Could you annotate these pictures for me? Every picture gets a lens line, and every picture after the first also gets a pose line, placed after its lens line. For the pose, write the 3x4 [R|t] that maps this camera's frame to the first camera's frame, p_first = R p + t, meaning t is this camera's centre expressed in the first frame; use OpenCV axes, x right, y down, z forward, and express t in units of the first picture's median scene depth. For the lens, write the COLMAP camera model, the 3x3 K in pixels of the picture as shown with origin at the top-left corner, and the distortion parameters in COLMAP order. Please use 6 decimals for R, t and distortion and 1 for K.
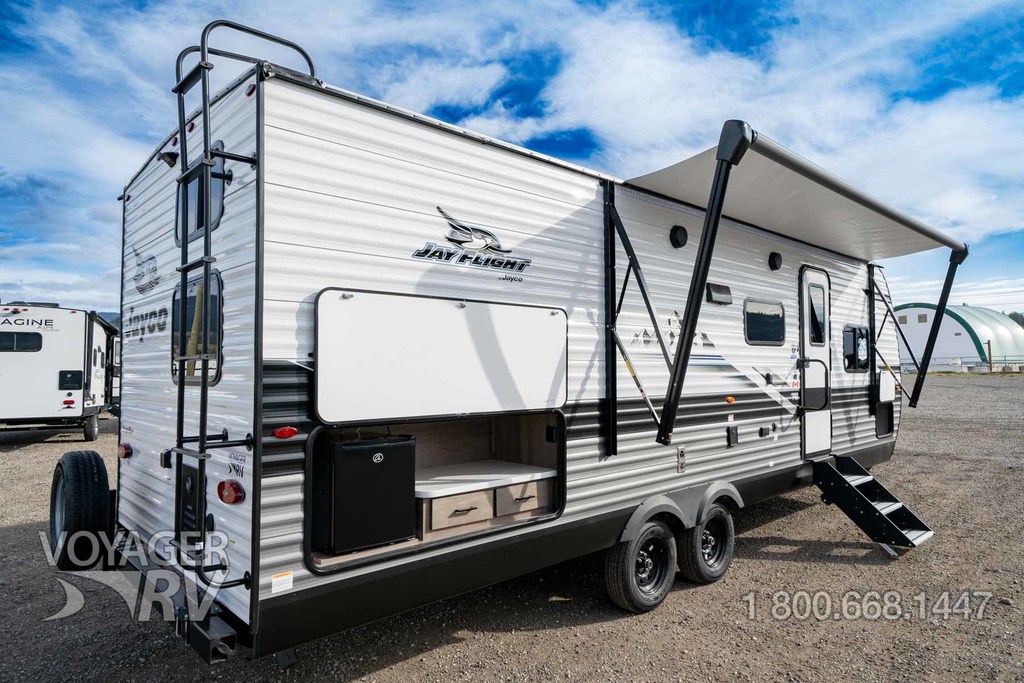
lens RADIAL K [[617.6, 0, 512.2], [0, 617.6, 344.1], [0, 0, 1]] dist [-0.003991, 0.000057]
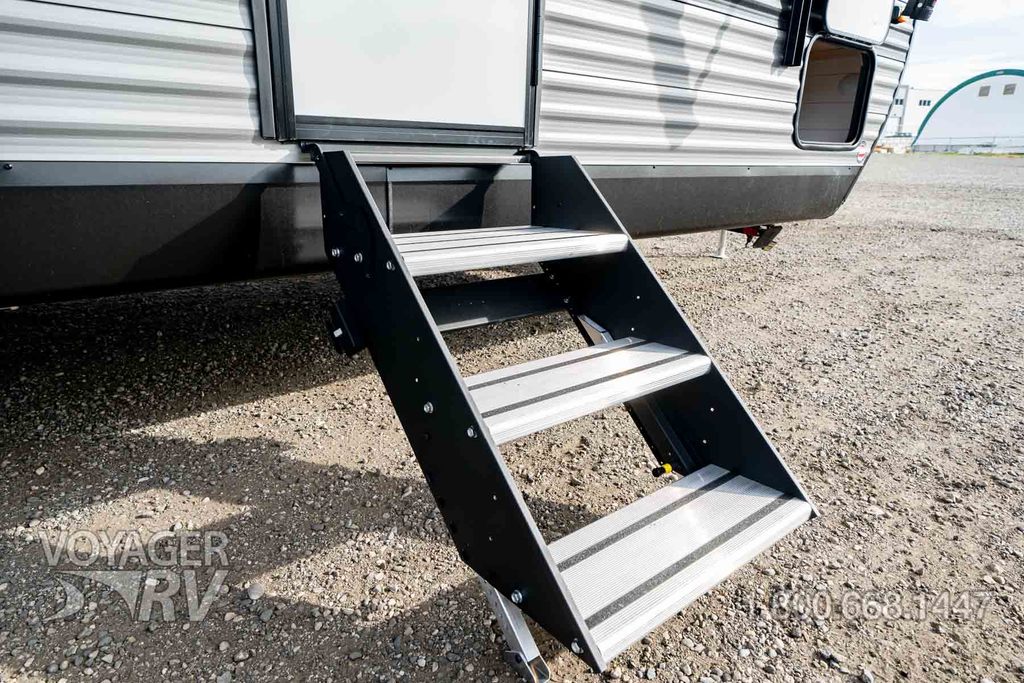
lens RADIAL K [[608.4, 0, 512.8], [0, 608.4, 341.5], [0, 0, 1]] dist [0.001915, 0.001337]
pose [[0.997903, 0.042598, -0.048736, 0.651611], [-0.023528, 0.940138, 0.339982, 0.206261], [0.060301, -0.338122, 0.939168, 0.905354]]
